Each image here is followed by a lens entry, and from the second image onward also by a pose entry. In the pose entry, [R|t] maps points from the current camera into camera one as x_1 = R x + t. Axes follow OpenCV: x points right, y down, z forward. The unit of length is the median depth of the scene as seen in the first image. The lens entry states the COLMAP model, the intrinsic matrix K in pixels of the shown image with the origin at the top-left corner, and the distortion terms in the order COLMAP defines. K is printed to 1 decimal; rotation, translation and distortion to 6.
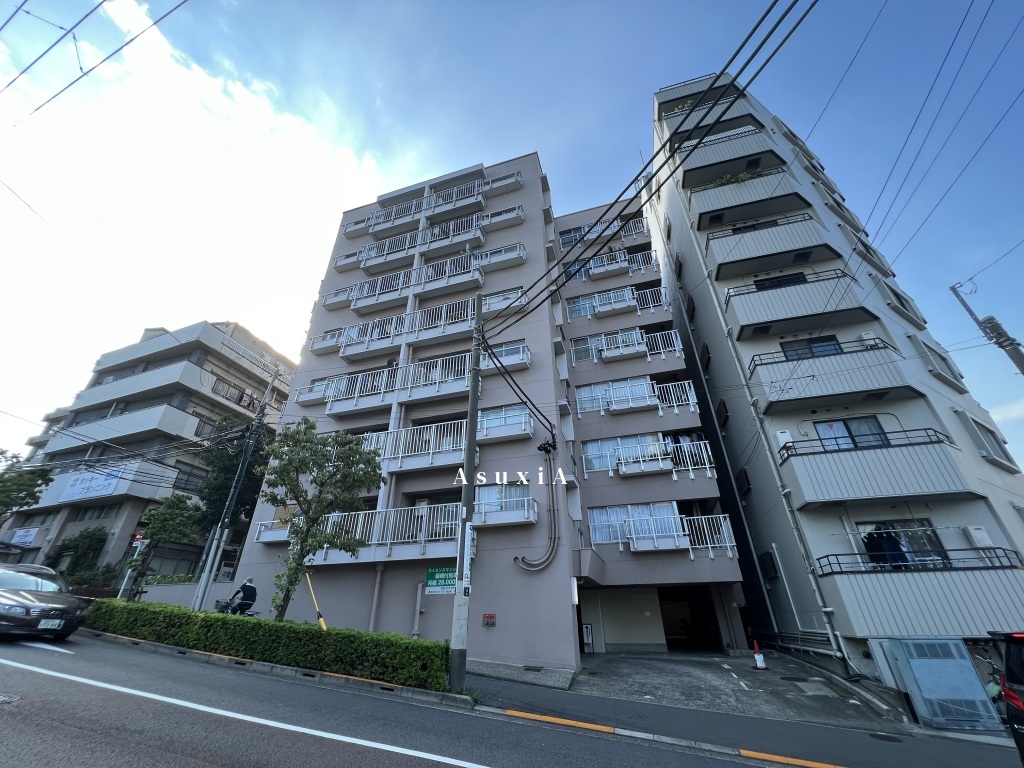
lens RADIAL K [[410.1, 0, 510.6], [0, 410.1, 381.4], [0, 0, 1]] dist [-0.001369, -0.000013]
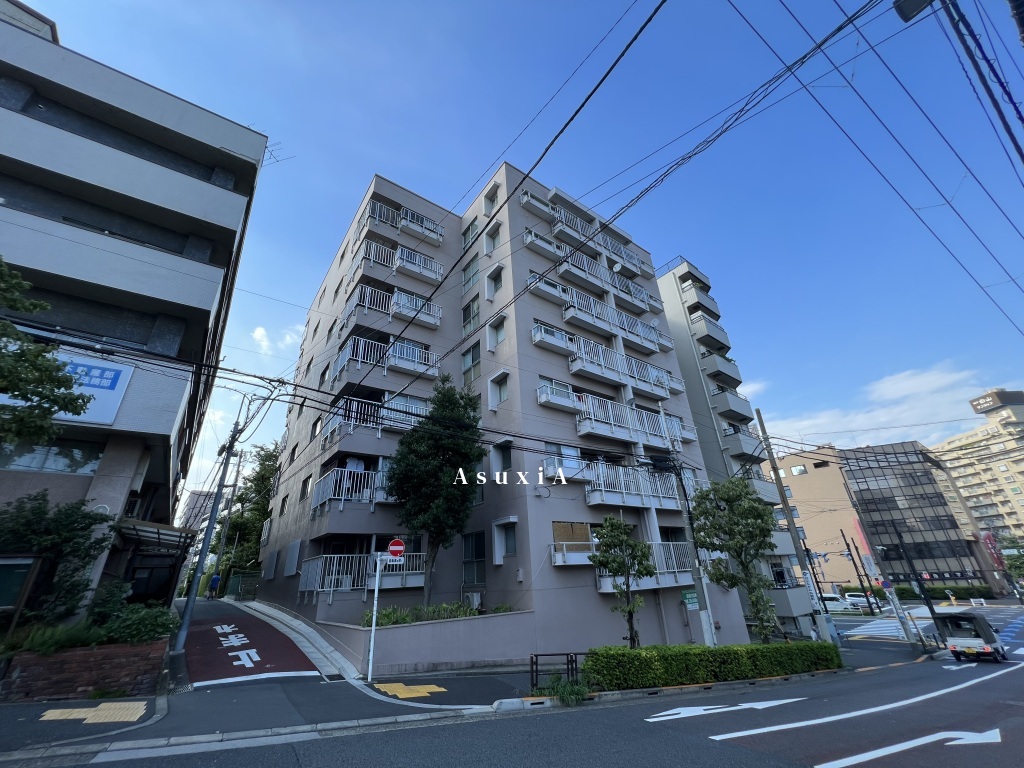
lens RADIAL K [[410.1, 0, 510.6], [0, 410.1, 381.4], [0, 0, 1]] dist [-0.001369, -0.000013]
pose [[0.588136, 0.332286, 0.737348, -1.477382], [-0.369297, 0.921442, -0.120683, 0.175233], [-0.719525, -0.201322, 0.664646, 0.571826]]
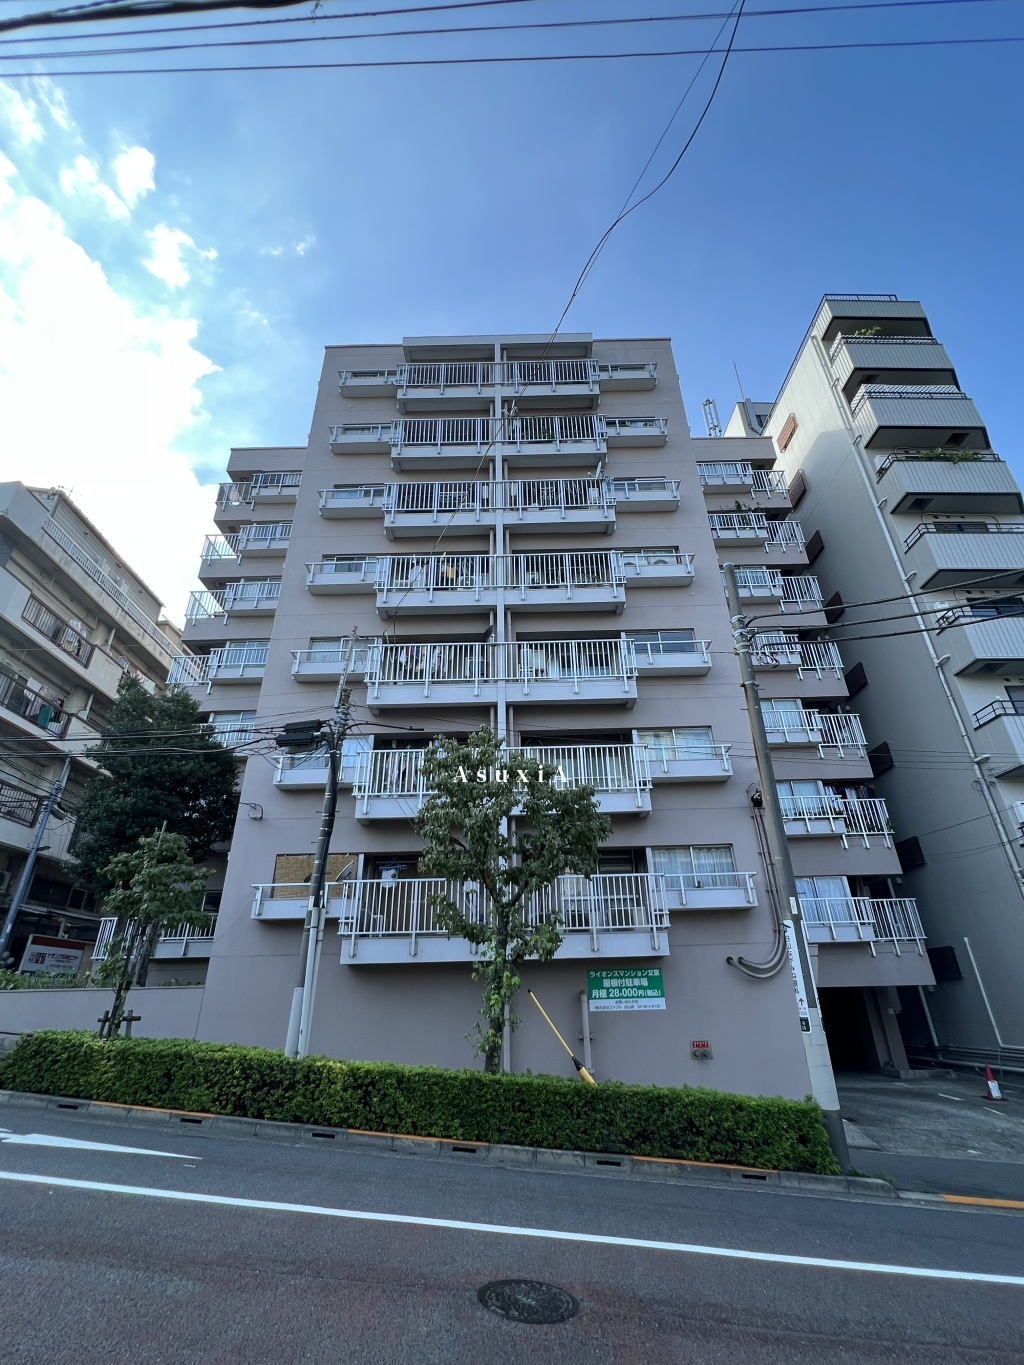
lens RADIAL K [[618.4, 0, 518.5], [0, 618.4, 681.5], [0, 0, 1]] dist [-0.000315, 0.000258]
pose [[0.956436, 0.125506, 0.263588, -0.540832], [-0.137480, 0.990125, 0.027408, -0.007953], [-0.257546, -0.062452, 0.964246, 0.098239]]
